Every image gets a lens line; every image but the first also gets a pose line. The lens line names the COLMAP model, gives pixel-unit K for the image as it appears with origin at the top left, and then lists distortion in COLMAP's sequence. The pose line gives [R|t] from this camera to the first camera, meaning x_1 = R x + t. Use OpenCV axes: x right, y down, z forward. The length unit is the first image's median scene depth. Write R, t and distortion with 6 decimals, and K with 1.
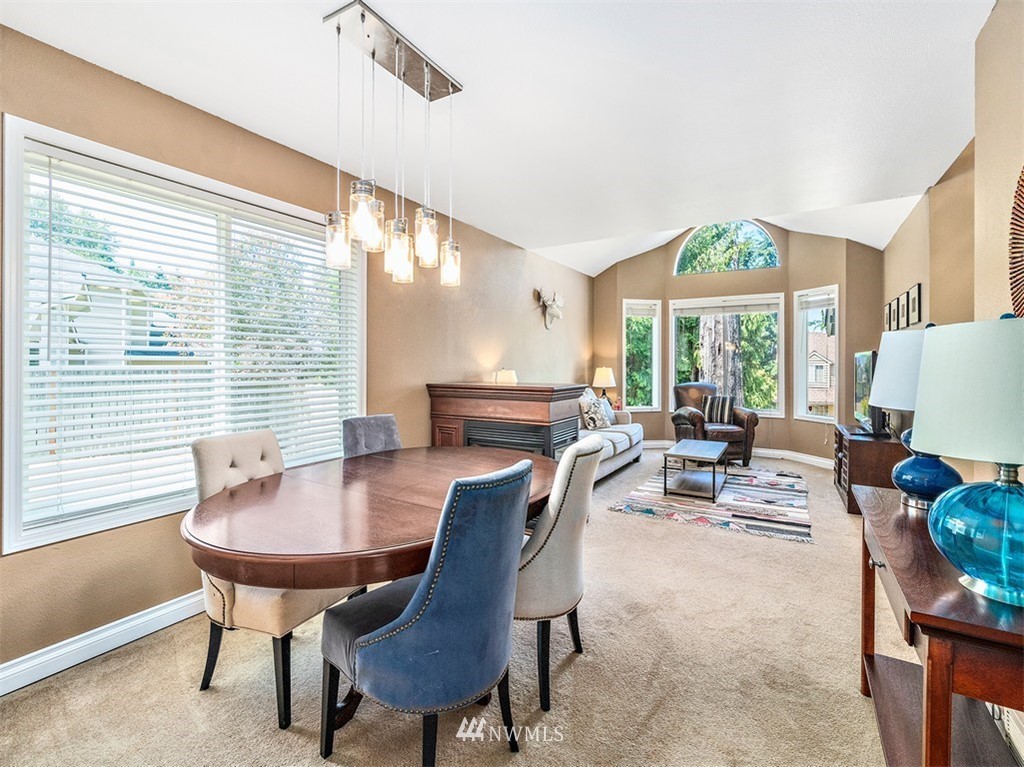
lens RADIAL K [[473.0, 0, 510.0], [0, 473.0, 370.3], [0, 0, 1]] dist [-0.000178, 0.000328]
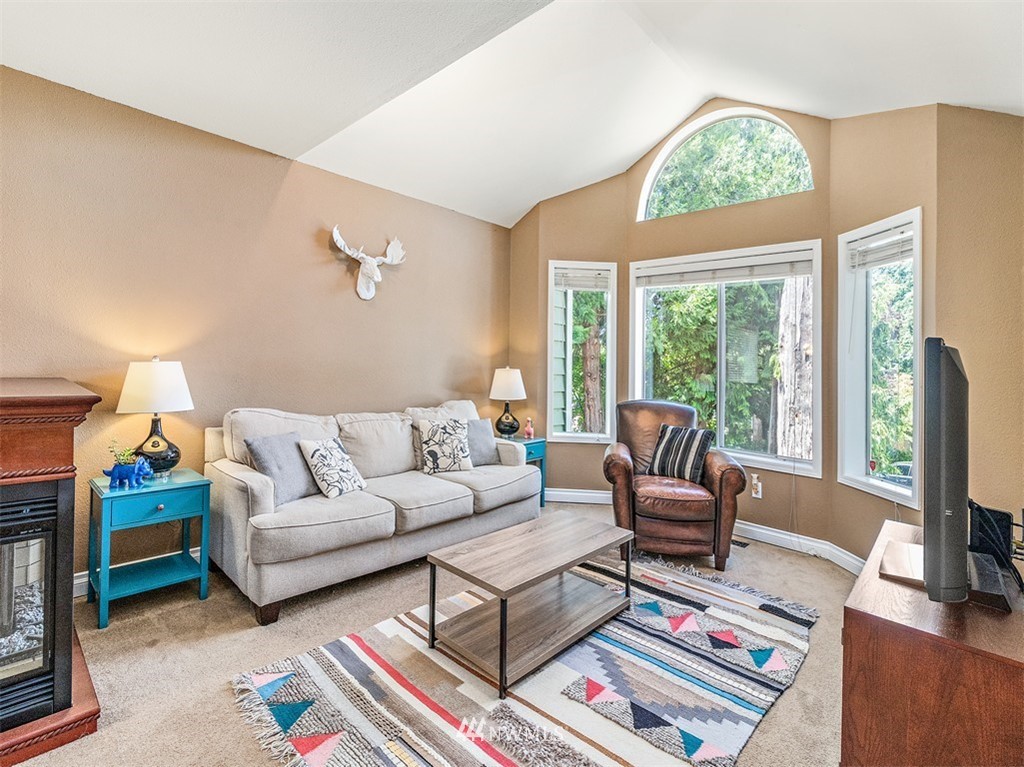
lens RADIAL K [[488.2, 0, 509.3], [0, 488.2, 358.1], [0, 0, 1]] dist [0.003710, 0.000309]
pose [[0.975562, 0.037858, -0.216436, 0.367634], [-0.043638, 0.998805, -0.021990, -0.005462], [0.215345, 0.030898, 0.976049, 0.404236]]
